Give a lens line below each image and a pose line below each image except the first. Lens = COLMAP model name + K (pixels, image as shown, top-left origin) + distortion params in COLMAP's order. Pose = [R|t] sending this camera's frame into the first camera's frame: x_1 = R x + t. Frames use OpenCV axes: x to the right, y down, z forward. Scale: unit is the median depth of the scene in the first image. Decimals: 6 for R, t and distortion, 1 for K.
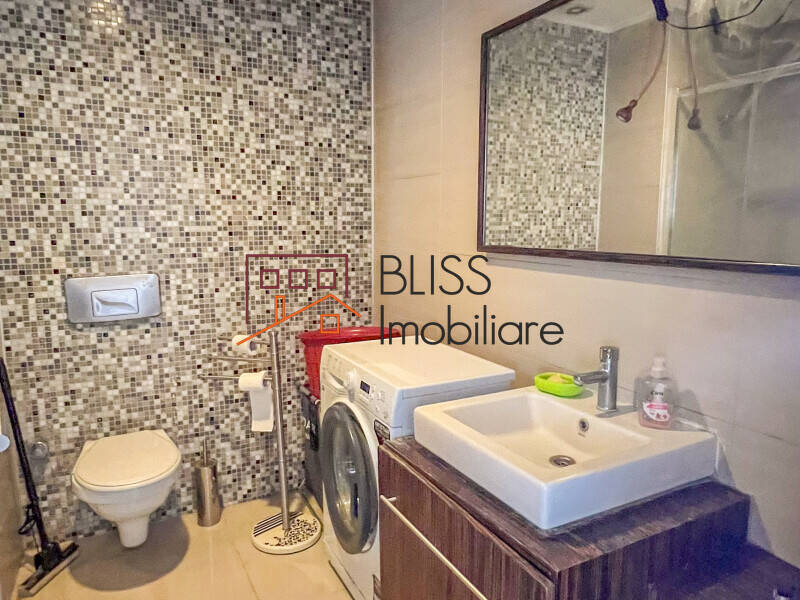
lens RADIAL K [[566.6, 0, 400.0], [0, 566.6, 300.0], [0, 0, 1]] dist [-0.003668, -0.000968]
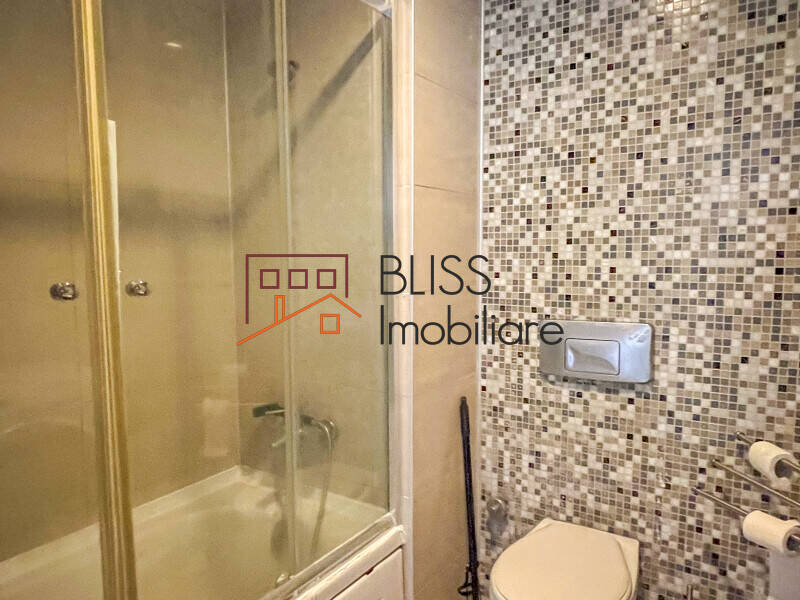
lens RADIAL K [[566.6, 0, 400.0], [0, 566.6, 300.0], [0, 0, 1]] dist [-0.003668, -0.000968]
pose [[0.489038, 0.075549, -0.868984, 0.031855], [-0.115282, 0.993101, 0.021462, -0.056581], [0.864611, 0.089683, 0.494374, 0.378432]]
